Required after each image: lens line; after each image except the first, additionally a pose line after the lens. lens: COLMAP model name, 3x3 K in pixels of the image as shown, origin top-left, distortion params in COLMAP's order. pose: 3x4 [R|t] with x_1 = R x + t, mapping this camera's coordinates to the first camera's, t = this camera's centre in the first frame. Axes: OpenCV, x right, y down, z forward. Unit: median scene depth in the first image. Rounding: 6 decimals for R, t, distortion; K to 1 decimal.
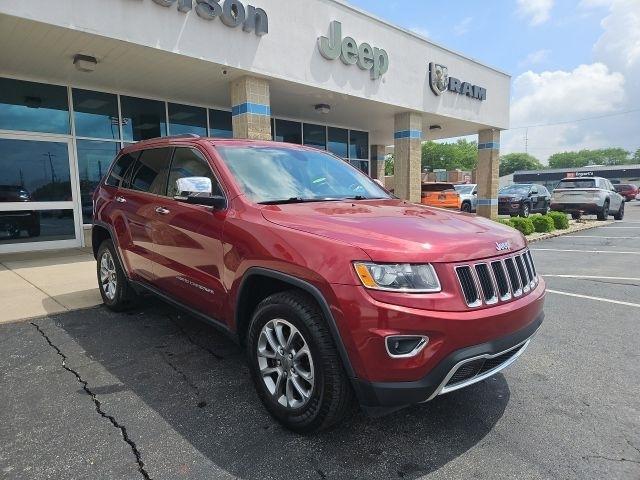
lens RADIAL K [[425.0, 0, 315.7], [0, 425.0, 248.8], [0, 0, 1]] dist [0.036252, -0.003988]
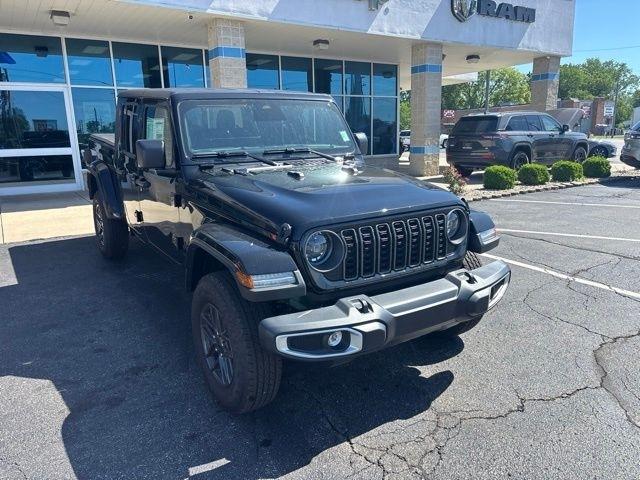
lens RADIAL K [[478.8, 0, 320.5], [0, 478.8, 239.6], [0, 0, 1]] dist [0.038808, -0.042075]
pose [[0.984564, 0.031726, -0.172126, 0.223484], [-0.015118, 0.995174, 0.096957, -0.007297], [0.174371, -0.092858, 0.980292, -0.073868]]
